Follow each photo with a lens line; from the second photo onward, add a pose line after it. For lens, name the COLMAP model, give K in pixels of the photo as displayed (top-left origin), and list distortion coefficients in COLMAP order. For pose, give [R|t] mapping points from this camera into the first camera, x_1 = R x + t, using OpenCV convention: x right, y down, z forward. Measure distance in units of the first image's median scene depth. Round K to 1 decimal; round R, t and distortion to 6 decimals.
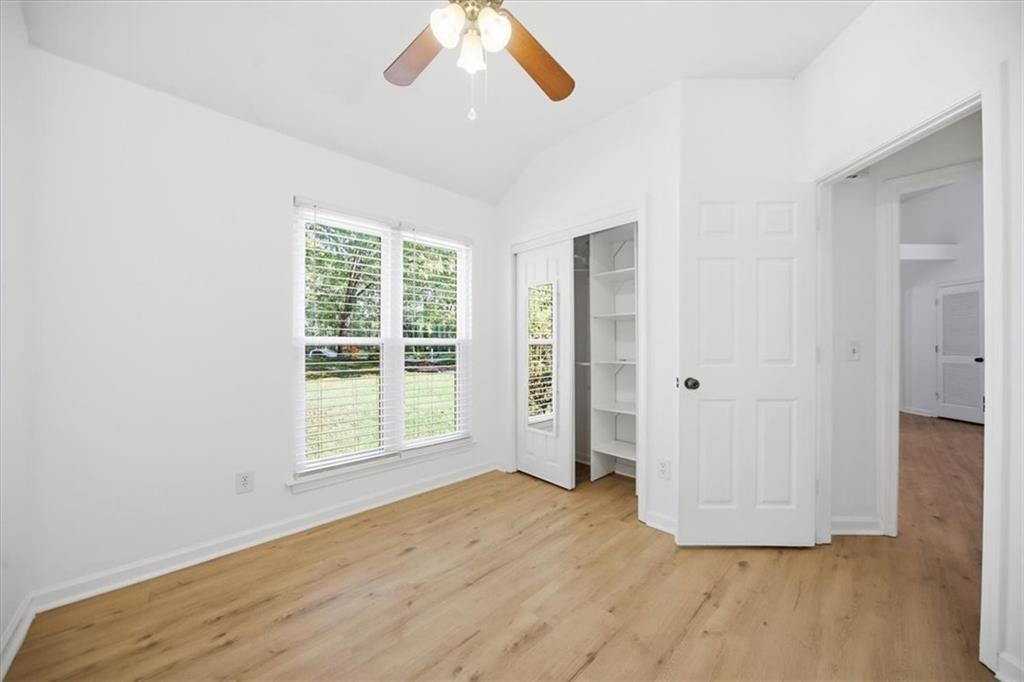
lens RADIAL K [[360.7, 0, 515.1], [0, 360.7, 345.0], [0, 0, 1]] dist [-0.013128, 0.000218]
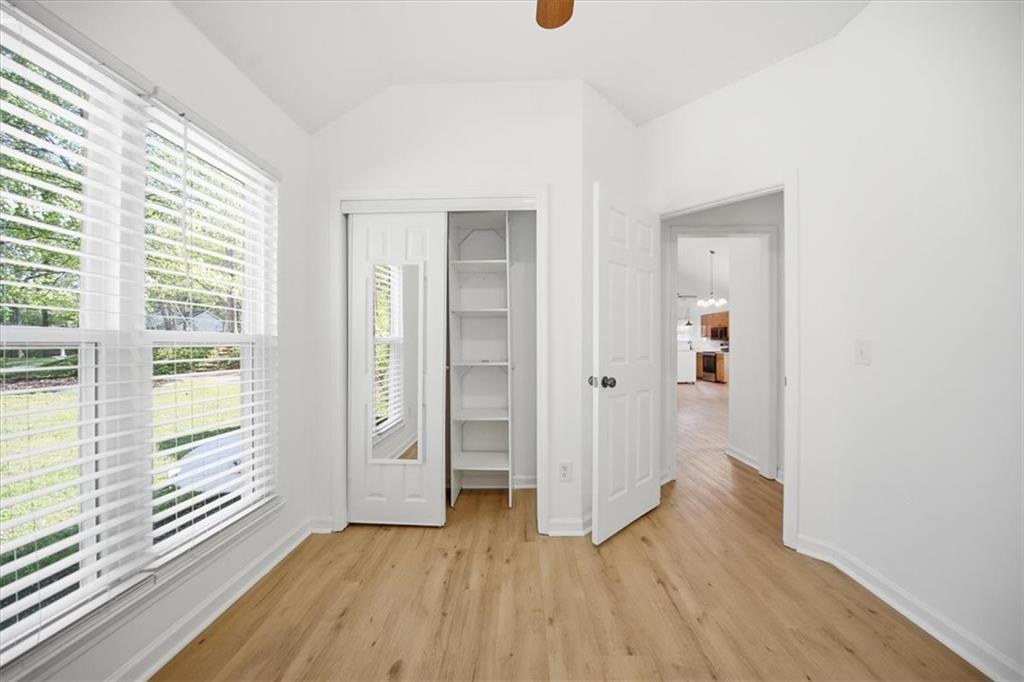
lens RADIAL K [[360.7, 0, 515.1], [0, 360.7, 345.0], [0, 0, 1]] dist [-0.013128, 0.000218]
pose [[0.709604, -0.003725, 0.704591, -0.339110], [0.001440, 0.999992, 0.003837, -0.002018], [-0.704599, -0.001708, 0.709603, 0.372361]]
